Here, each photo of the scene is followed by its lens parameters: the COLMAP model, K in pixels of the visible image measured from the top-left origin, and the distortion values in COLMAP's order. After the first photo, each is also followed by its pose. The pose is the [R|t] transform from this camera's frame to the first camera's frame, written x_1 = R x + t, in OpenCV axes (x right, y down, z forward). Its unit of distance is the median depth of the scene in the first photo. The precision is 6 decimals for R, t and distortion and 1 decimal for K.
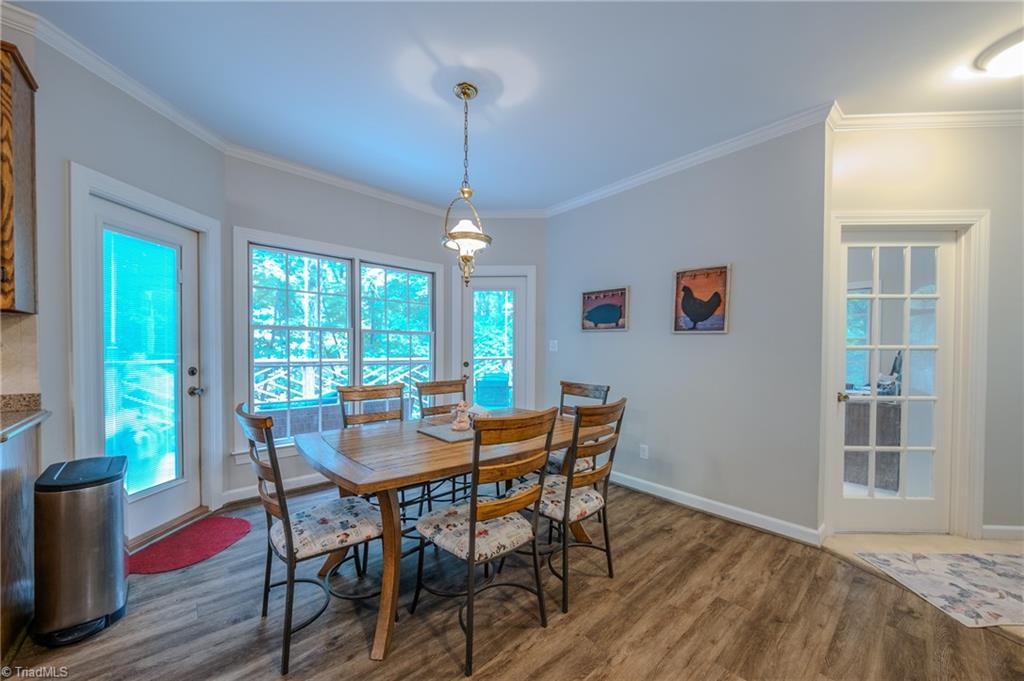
lens RADIAL K [[367.9, 0, 516.6], [0, 367.9, 364.4], [0, 0, 1]] dist [0.019407, -0.000227]
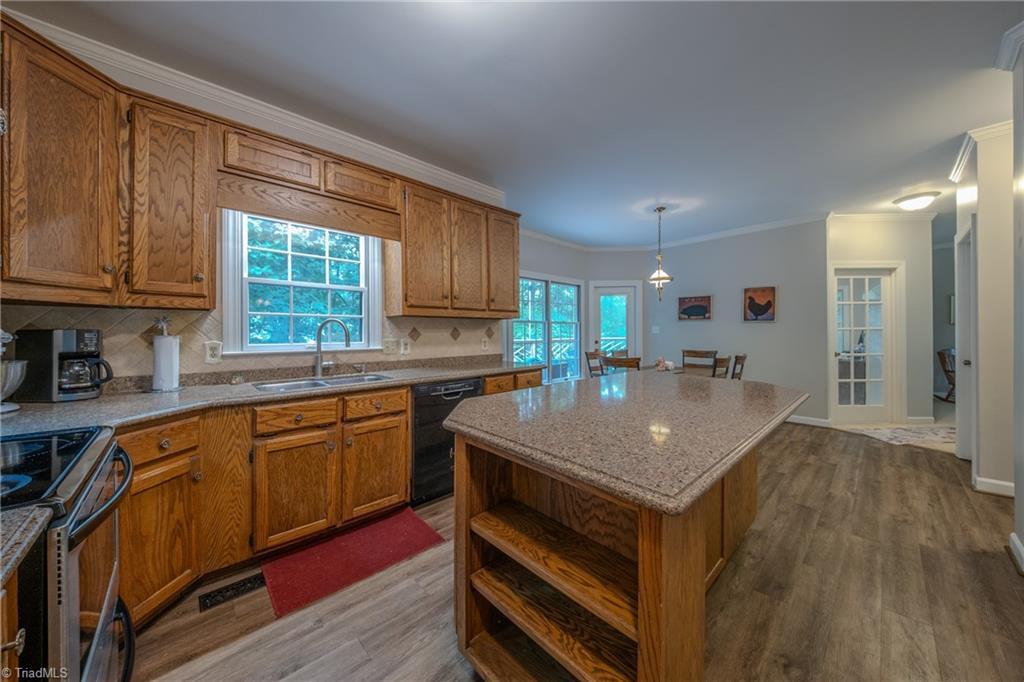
lens RADIAL K [[350.3, 0, 512.0], [0, 350.3, 341.0], [0, 0, 1]] dist [0.015468, -0.000009]
pose [[0.999550, -0.014652, 0.026164, -0.818756], [0.015073, 0.999759, -0.015957, 0.020953], [-0.025923, 0.016345, 0.999530, -0.761273]]
